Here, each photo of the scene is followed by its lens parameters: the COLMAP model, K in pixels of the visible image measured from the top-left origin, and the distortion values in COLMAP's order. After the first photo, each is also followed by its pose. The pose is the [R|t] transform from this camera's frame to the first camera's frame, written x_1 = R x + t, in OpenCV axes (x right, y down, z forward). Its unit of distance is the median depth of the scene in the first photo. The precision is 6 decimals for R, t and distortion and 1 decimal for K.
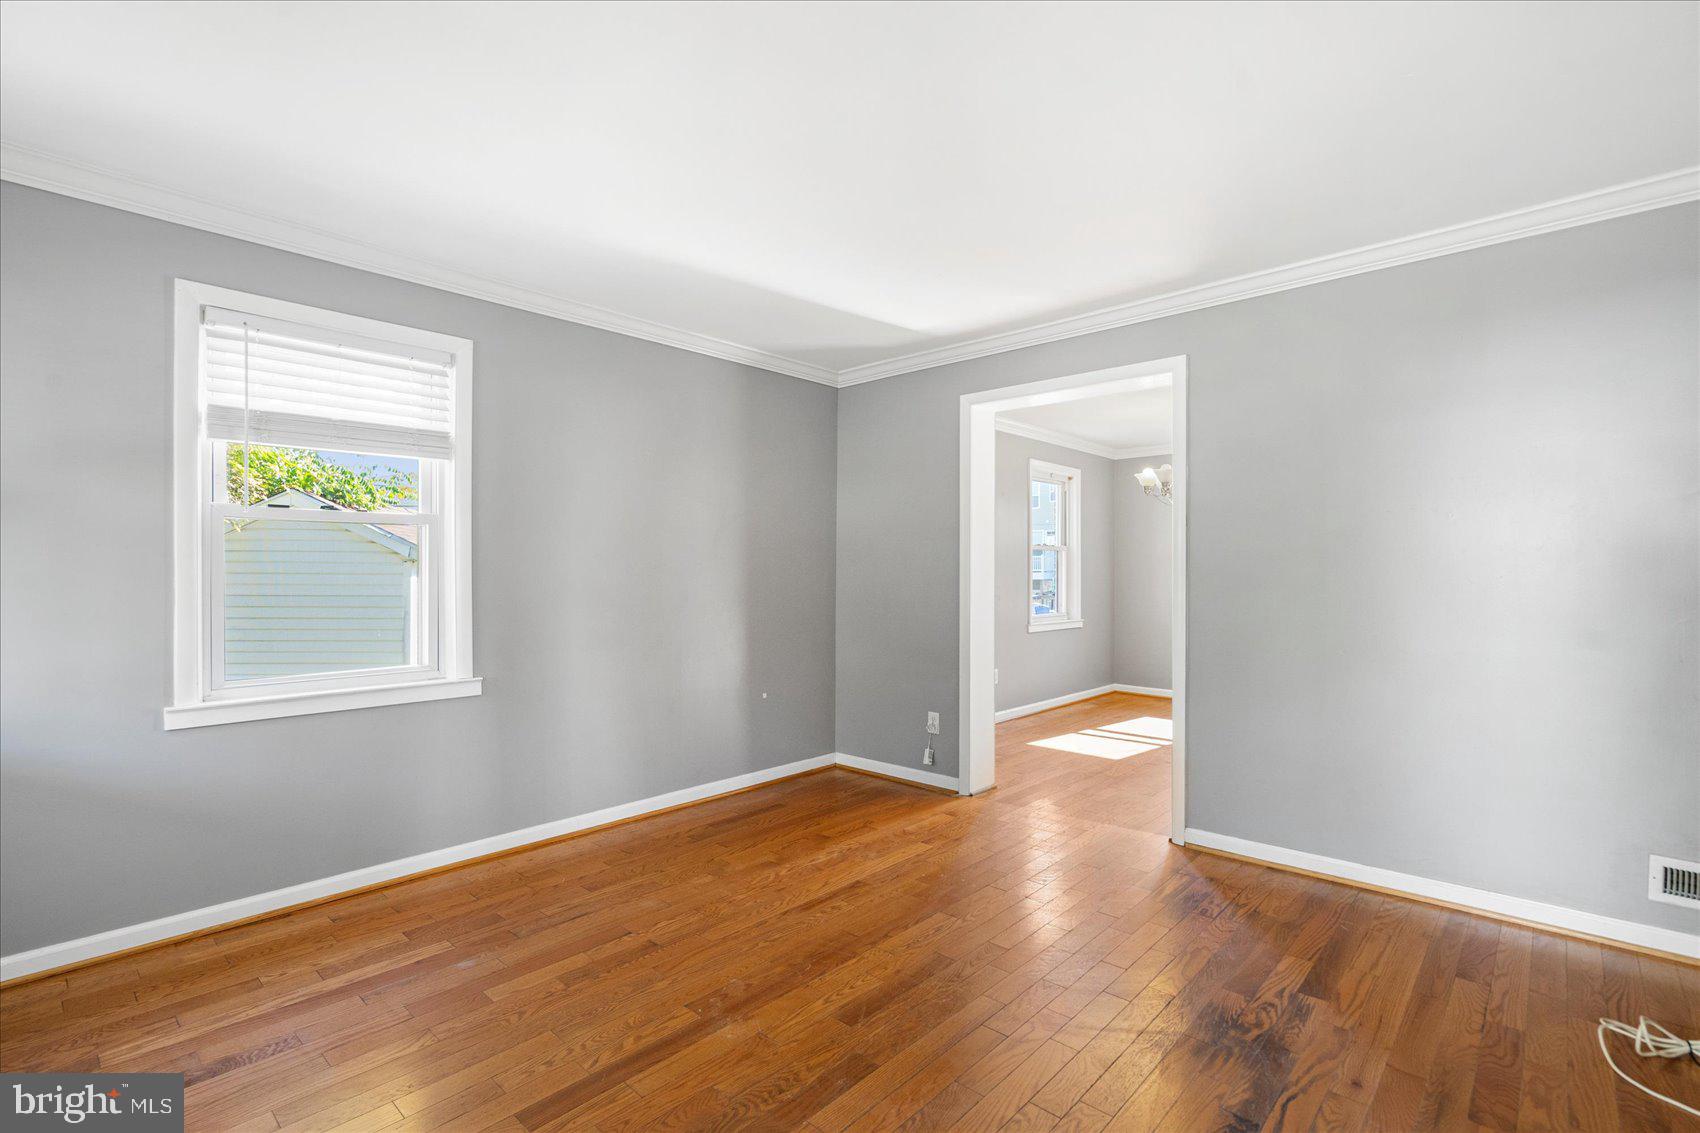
lens RADIAL K [[773.7, 0, 841.4], [0, 773.7, 566.6], [0, 0, 1]] dist [0.001551, 0.000544]
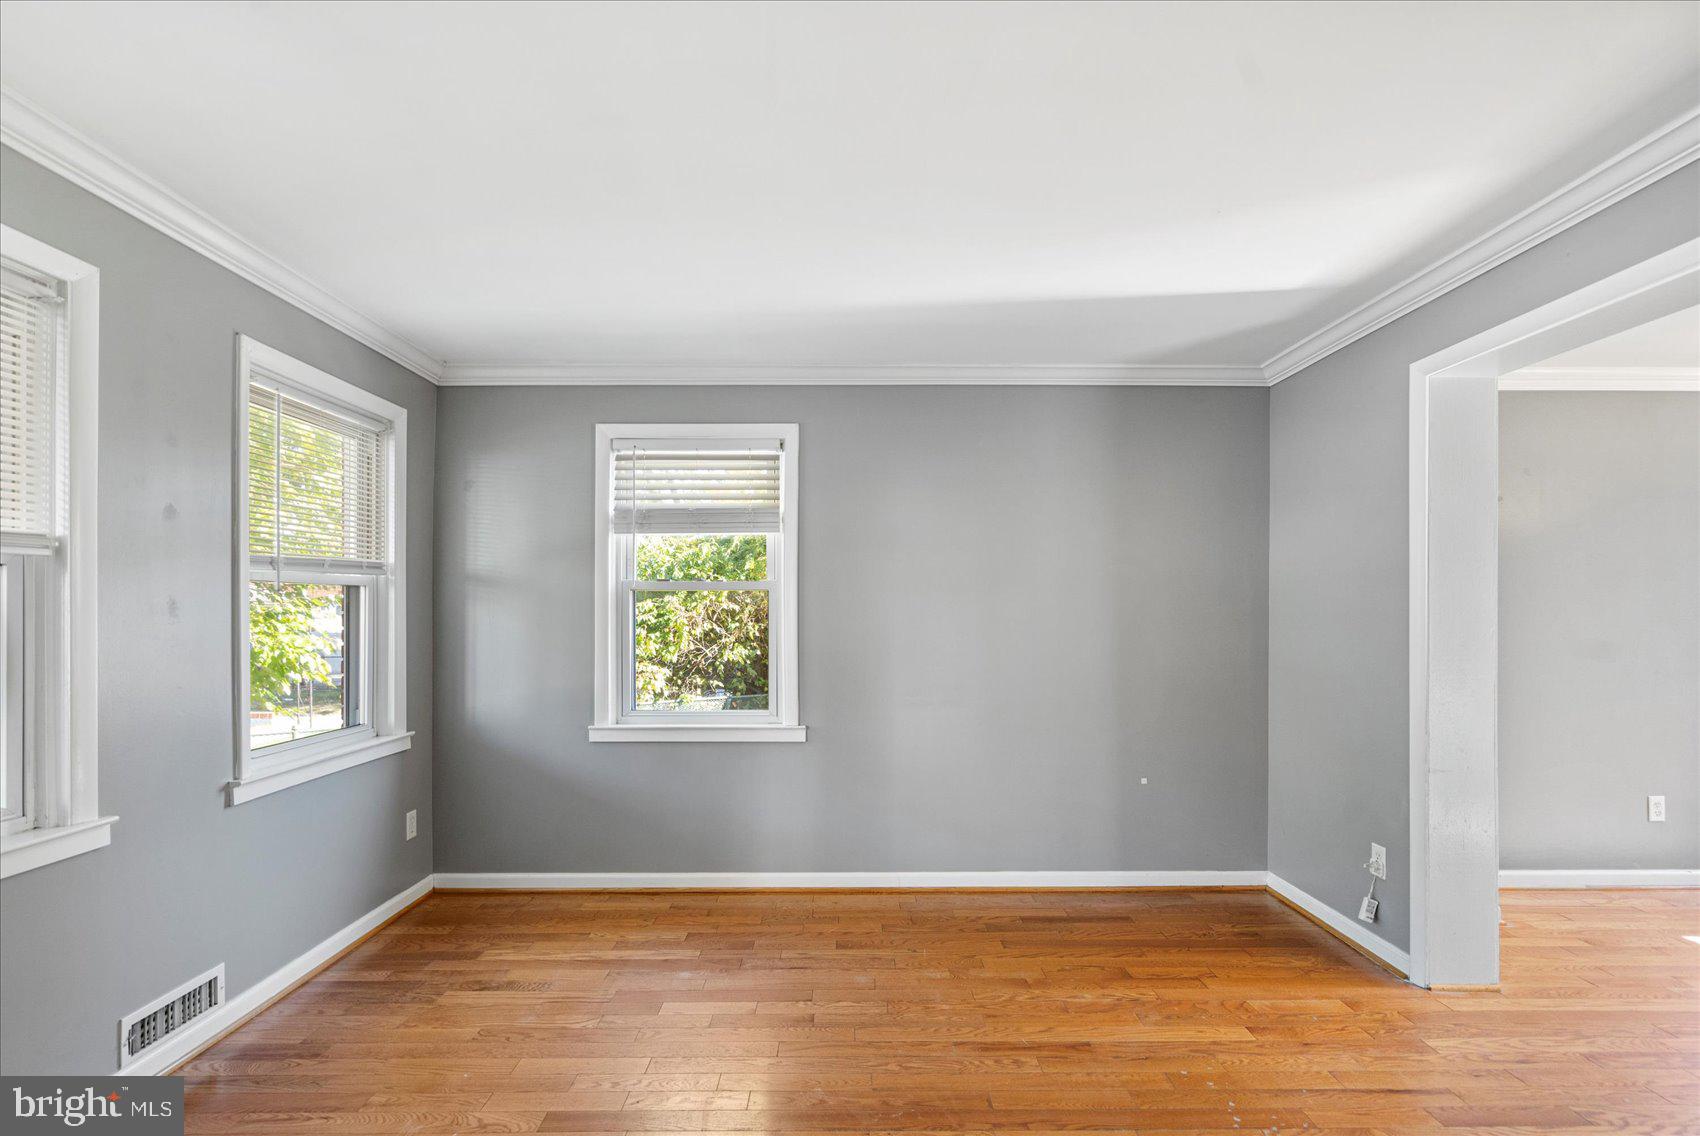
lens RADIAL K [[779.6, 0, 855.1], [0, 779.6, 611.9], [0, 0, 1]] dist [0.000278, 0.000414]
pose [[0.693144, -0.002855, -0.720793, 0.392734], [0.003781, 0.999993, -0.000325, -0.020127], [0.720789, -0.002500, 0.693150, 0.279635]]
